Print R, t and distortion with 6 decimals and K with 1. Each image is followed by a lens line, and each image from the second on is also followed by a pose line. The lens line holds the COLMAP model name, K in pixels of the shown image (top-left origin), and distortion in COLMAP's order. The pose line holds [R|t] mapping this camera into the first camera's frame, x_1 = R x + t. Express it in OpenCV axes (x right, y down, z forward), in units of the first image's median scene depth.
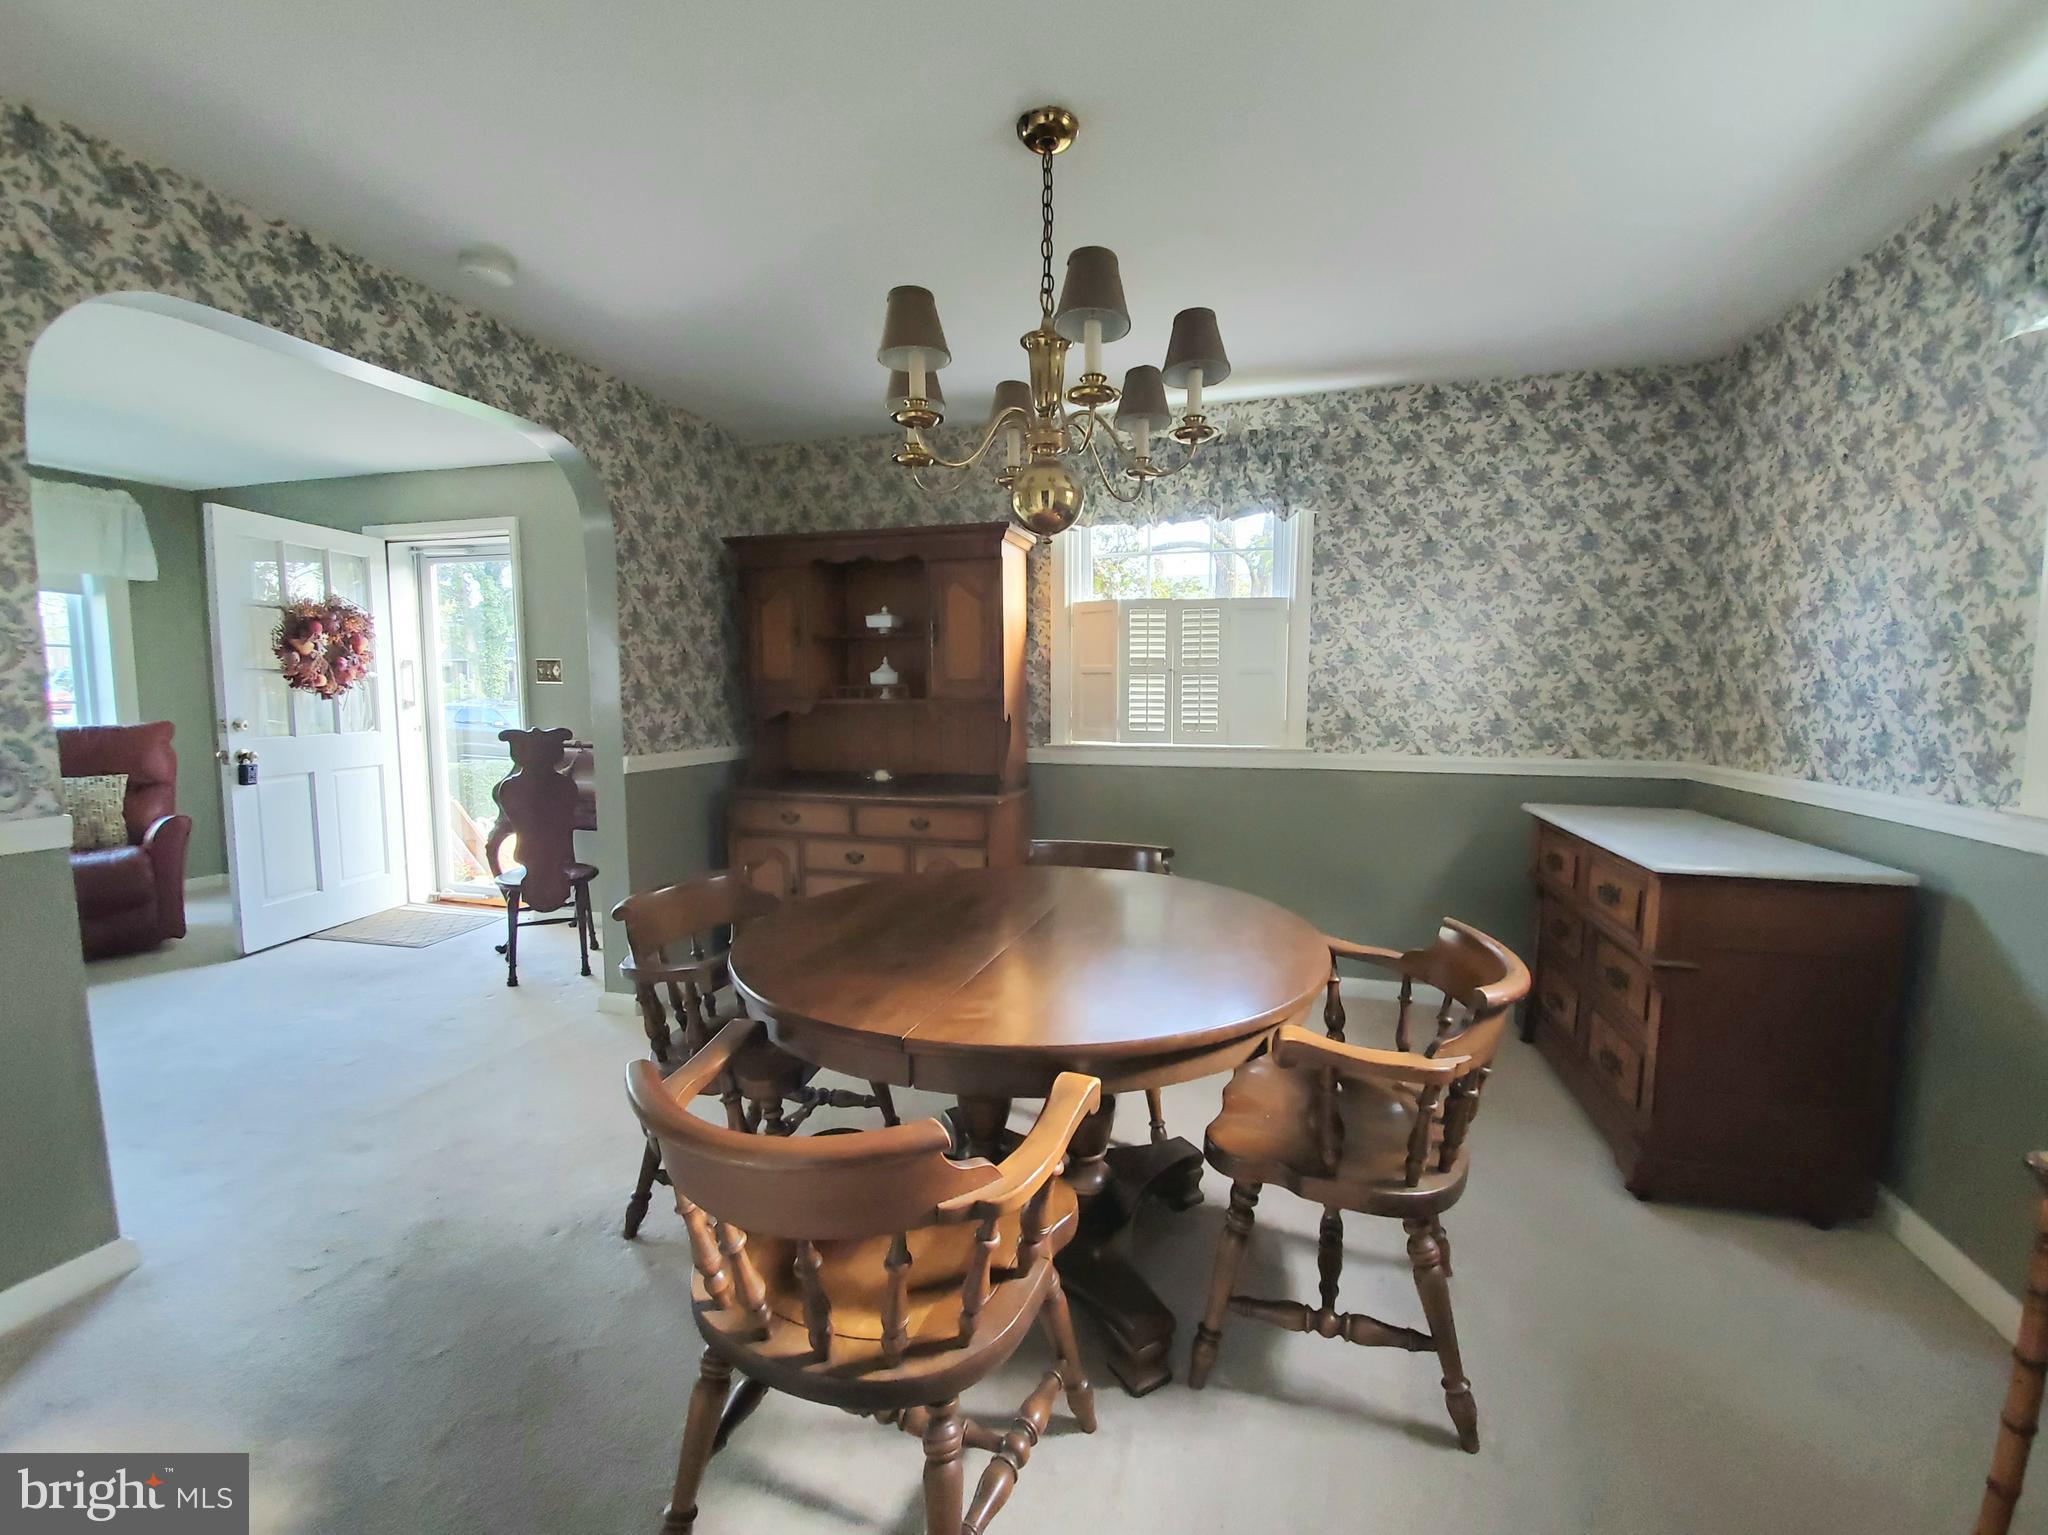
lens RADIAL K [[816.9, 0, 1049.9], [0, 816.9, 777.6], [0, 0, 1]] dist [0.003203, -0.010981]
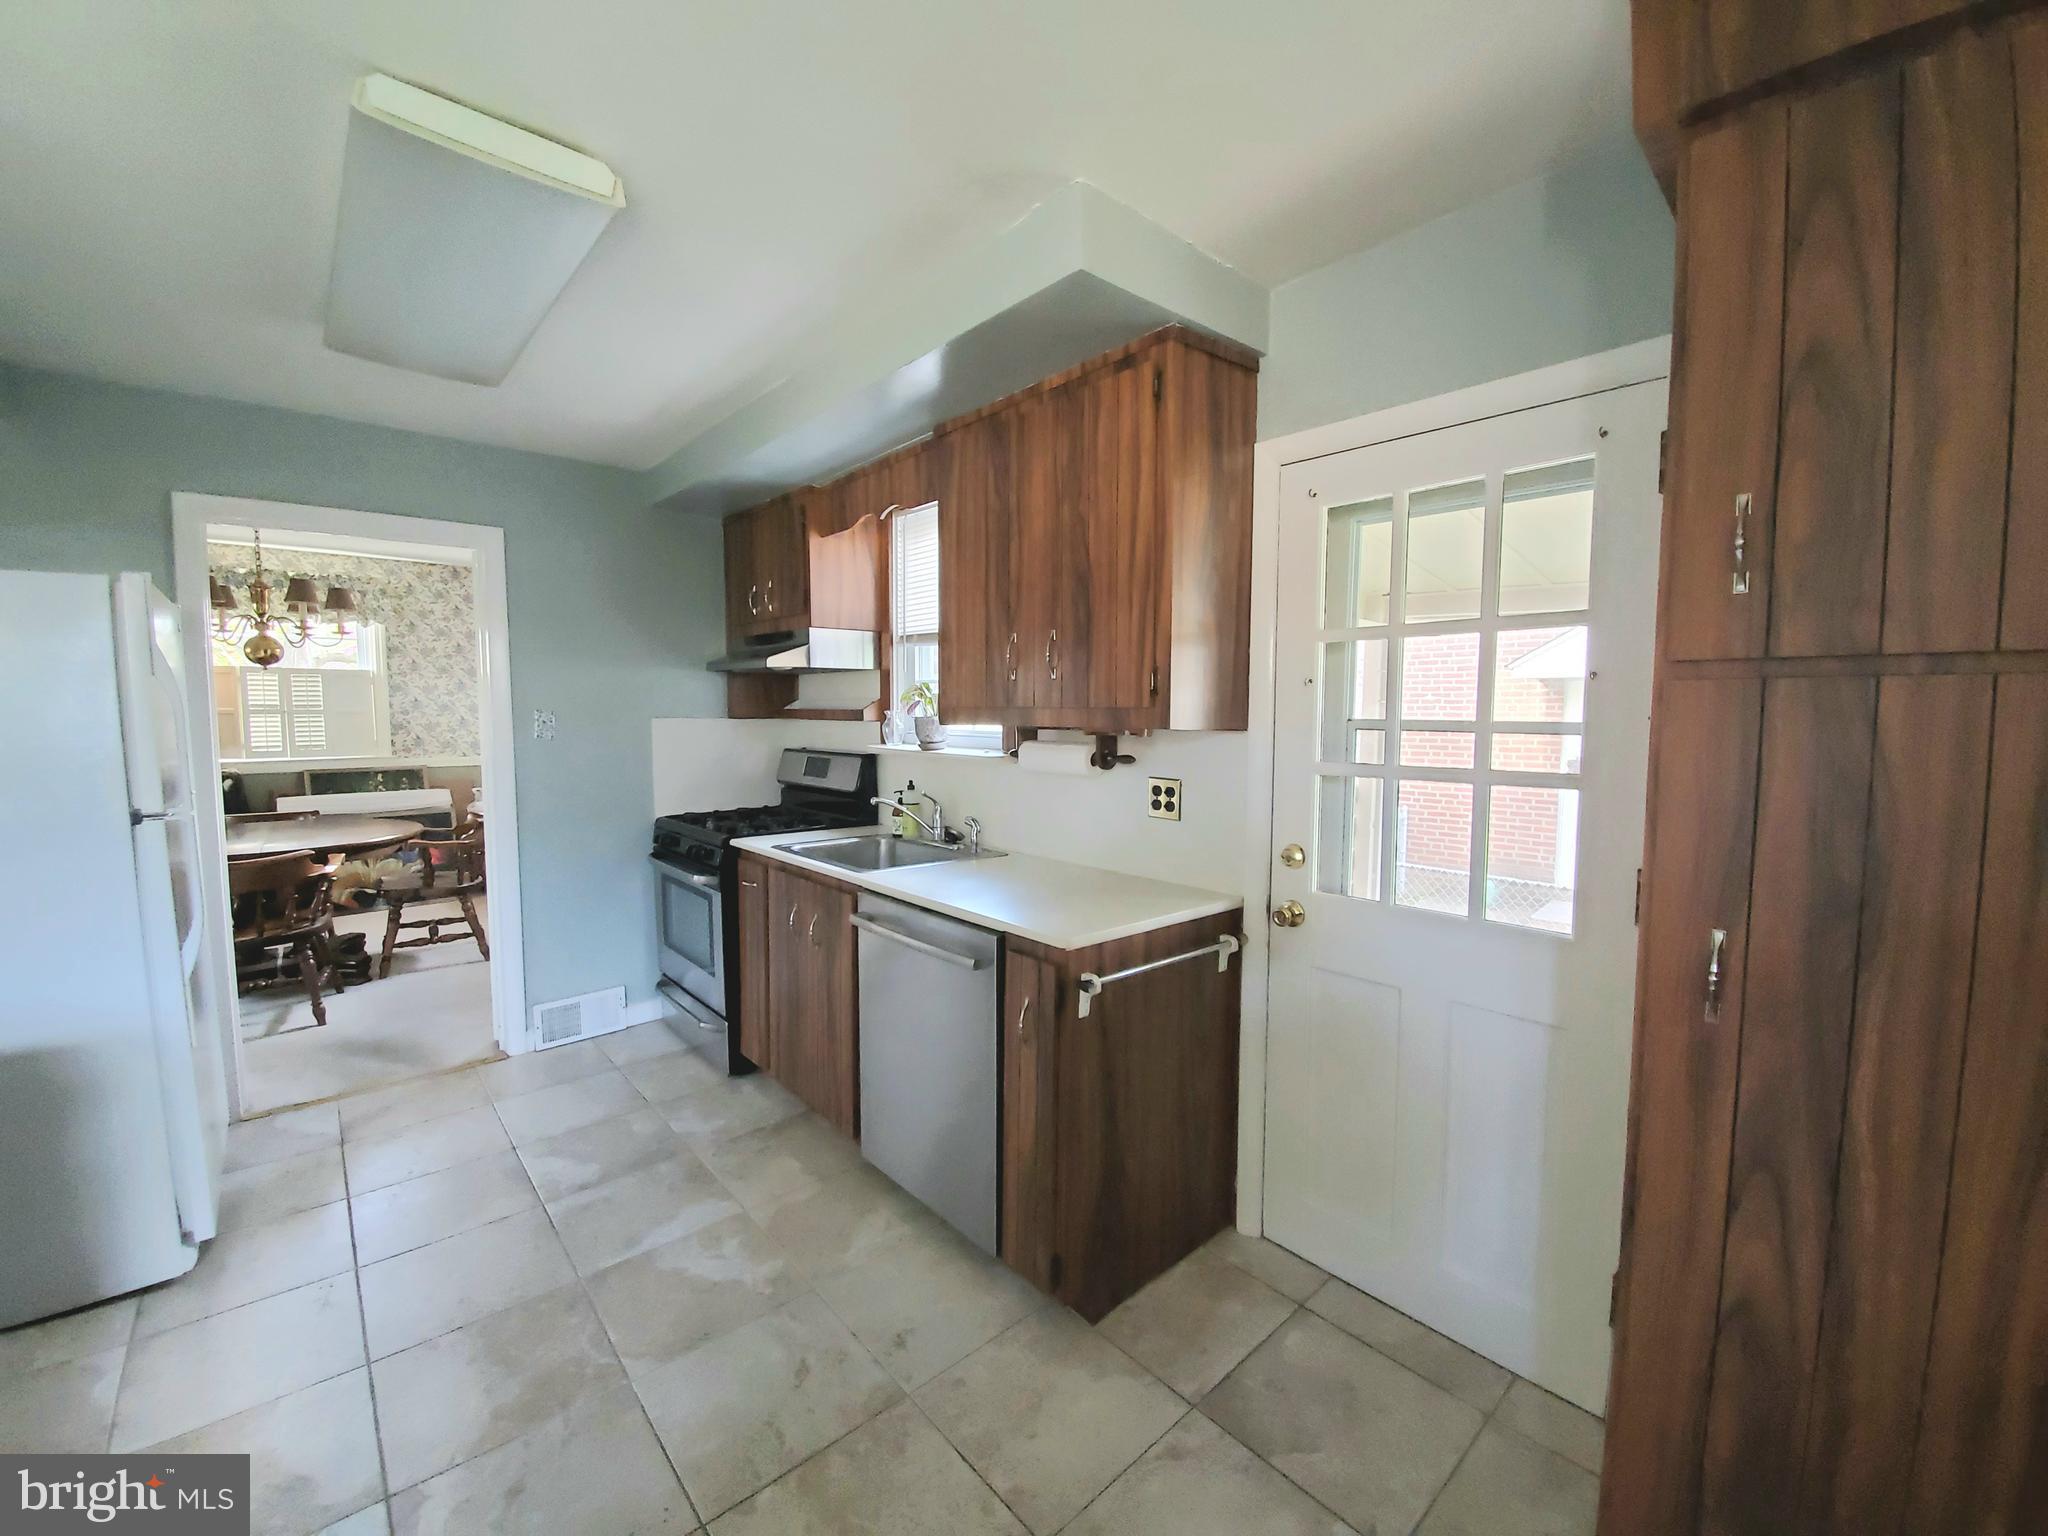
lens RADIAL K [[816.9, 0, 1034.9], [0, 816.9, 767.8], [0, 0, 1]] dist [0.003203, -0.010981]
pose [[0.536186, -0.063016, 0.841744, -0.423962], [0.086911, 0.996031, 0.019205, 0.075461], [-0.839614, 0.062860, 0.539535, -1.108540]]
